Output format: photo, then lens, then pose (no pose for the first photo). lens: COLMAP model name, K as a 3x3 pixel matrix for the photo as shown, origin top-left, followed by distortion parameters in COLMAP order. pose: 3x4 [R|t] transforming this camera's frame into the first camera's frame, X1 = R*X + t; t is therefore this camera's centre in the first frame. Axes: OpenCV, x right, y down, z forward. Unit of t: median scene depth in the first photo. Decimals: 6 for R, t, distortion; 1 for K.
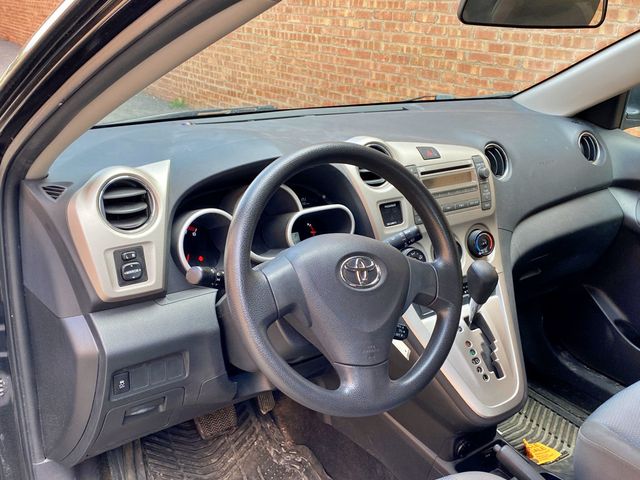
lens RADIAL K [[649.2, 0, 320.0], [0, 649.2, 240.0], [0, 0, 1]] dist [0.061633, -0.132373]
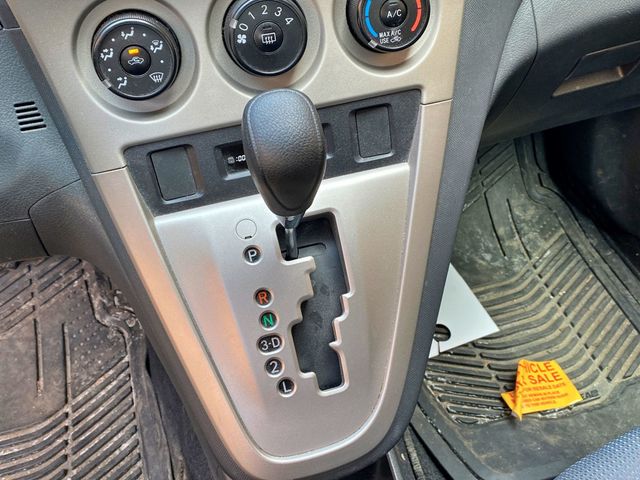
lens RADIAL K [[649.2, 0, 320.0], [0, 649.2, 240.0], [0, 0, 1]] dist [0.061633, -0.132373]
pose [[0.959019, 0.189193, -0.210924, 0.260052], [-0.073616, 0.885223, 0.459306, -0.037035], [0.273612, -0.424955, 0.862873, 0.540945]]
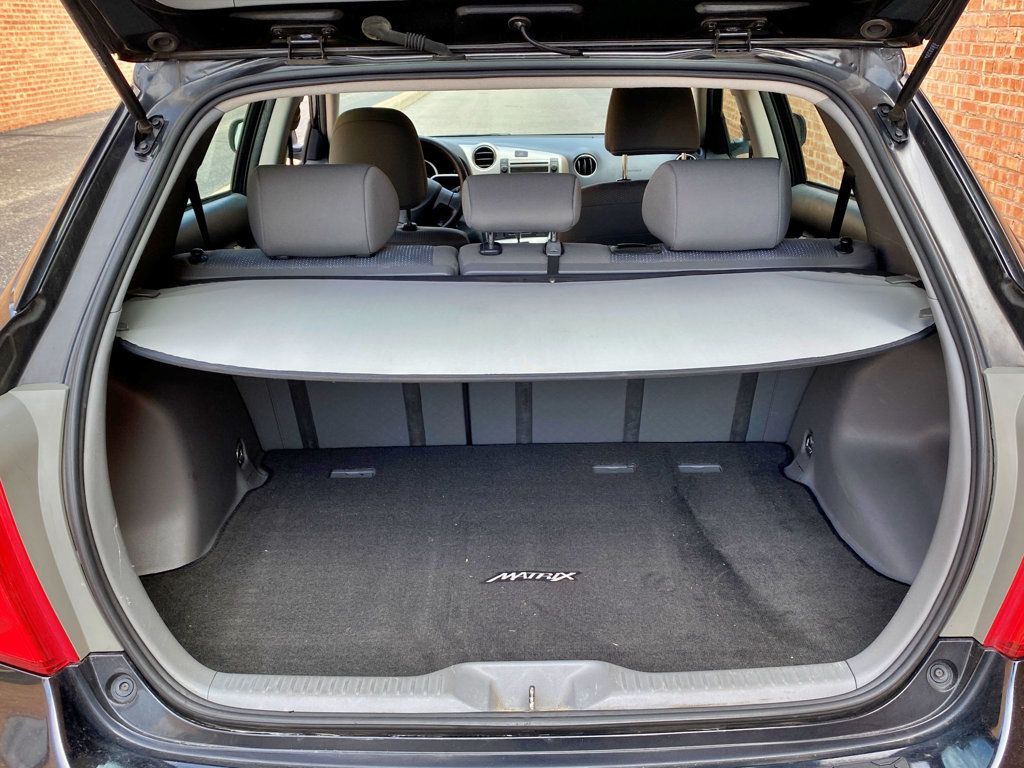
lens RADIAL K [[1038.8, 0, 512.0], [0, 1038.8, 384.0], [0, 0, 1]] dist [0.061633, -0.132373]
pose [[0.801352, 0.151104, -0.578795, 1.569027], [-0.163734, 0.986026, 0.030726, 0.337812], [0.575349, 0.070147, 0.814894, -1.090813]]
